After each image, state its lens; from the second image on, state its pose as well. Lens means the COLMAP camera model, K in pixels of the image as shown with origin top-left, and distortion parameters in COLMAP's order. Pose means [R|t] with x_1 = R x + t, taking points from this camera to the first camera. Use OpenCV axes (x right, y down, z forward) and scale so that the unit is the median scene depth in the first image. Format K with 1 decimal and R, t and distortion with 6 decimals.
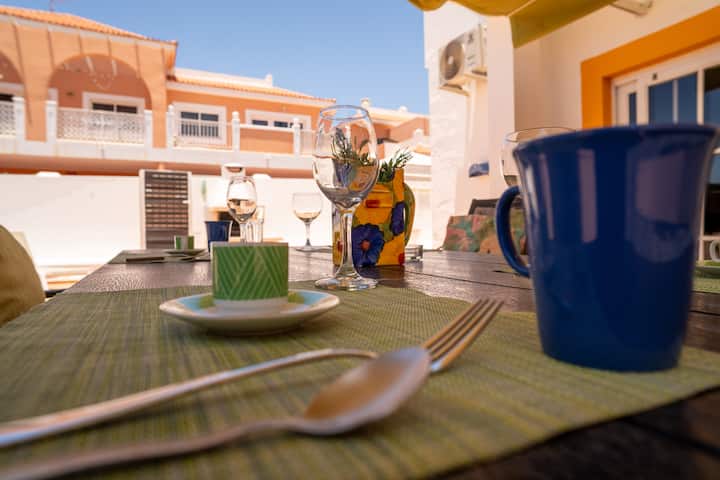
lens RADIAL K [[434.7, 0, 360.0], [0, 434.7, 240.0], [0, 0, 1]] dist [-0.068650, 0.056718]
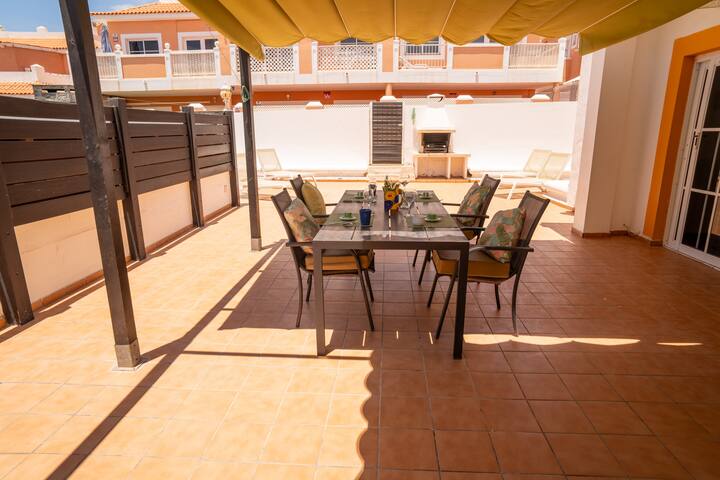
lens RADIAL K [[434.7, 0, 360.0], [0, 434.7, 240.0], [0, 0, 1]] dist [-0.068650, 0.056718]
pose [[0.868750, 0.130533, -0.477739, 0.175682], [-0.012646, 0.970173, 0.242085, -0.064638], [0.495090, -0.204270, 0.844488, -0.272231]]
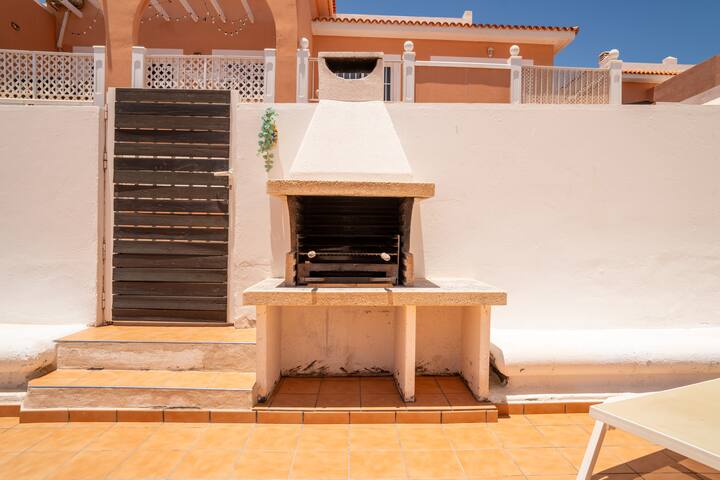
lens RADIAL K [[434.7, 0, 360.0], [0, 434.7, 240.0], [0, 0, 1]] dist [-0.068650, 0.056718]
pose [[0.902925, 0.025197, -0.429058, -0.150934], [-0.028964, 0.999578, -0.002250, -0.036306], [0.428820, 0.014459, 0.903274, 0.730123]]
